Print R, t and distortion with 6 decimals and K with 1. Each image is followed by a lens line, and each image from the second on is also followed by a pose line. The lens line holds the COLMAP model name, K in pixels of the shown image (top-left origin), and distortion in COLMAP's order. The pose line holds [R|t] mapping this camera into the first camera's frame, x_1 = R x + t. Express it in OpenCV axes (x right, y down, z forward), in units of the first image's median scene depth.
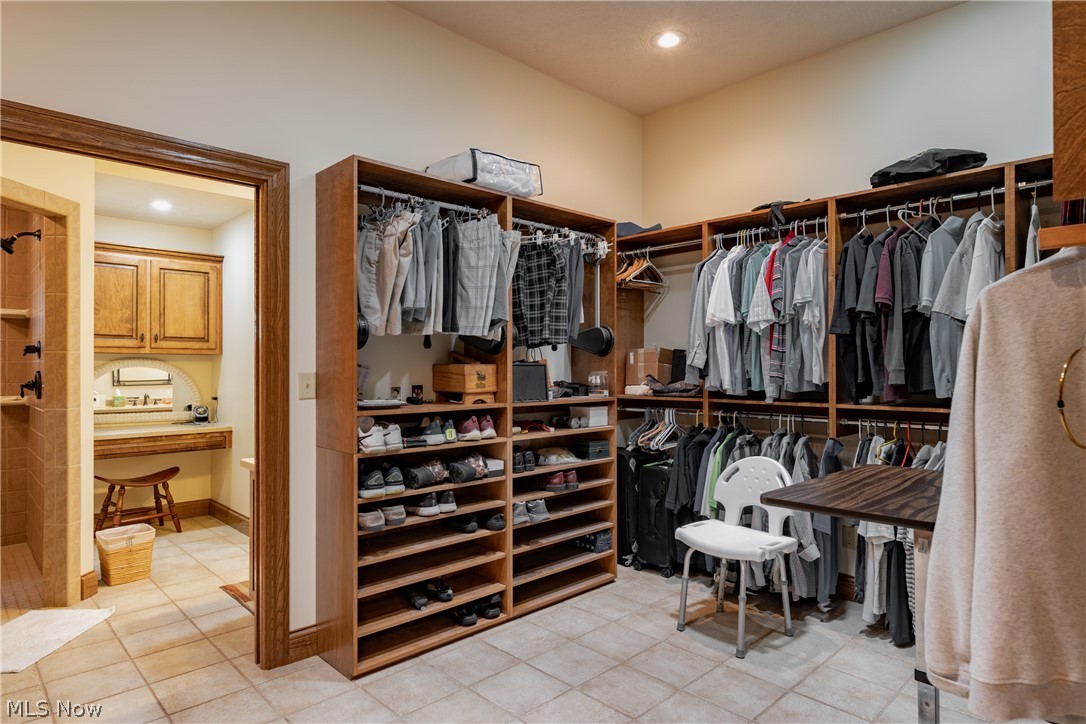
lens RADIAL K [[621.2, 0, 542.4], [0, 621.2, 362.8], [0, 0, 1]] dist [0.002156, -0.001004]
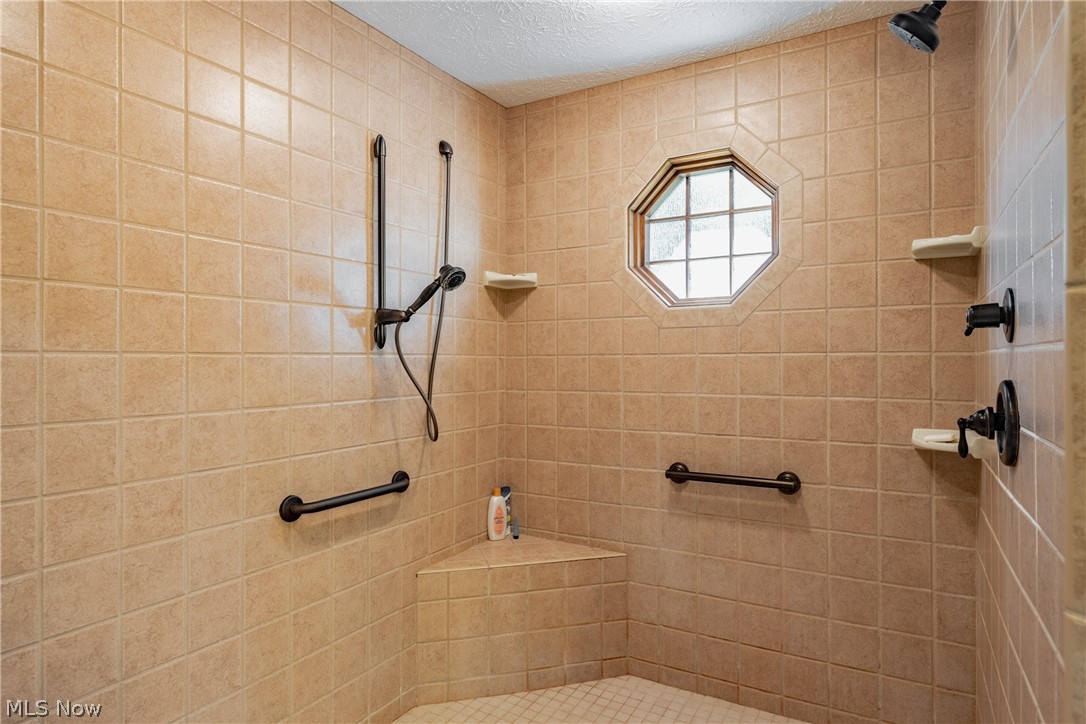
lens RADIAL K [[621.2, 0, 542.7], [0, 621.2, 360.5], [0, 0, 1]] dist [0.002156, -0.001004]
pose [[0.267849, -0.000815, -0.963460, -0.503145], [0.003861, 0.999993, 0.000228, 0.001432], [0.963453, -0.003781, 0.267850, 0.606917]]
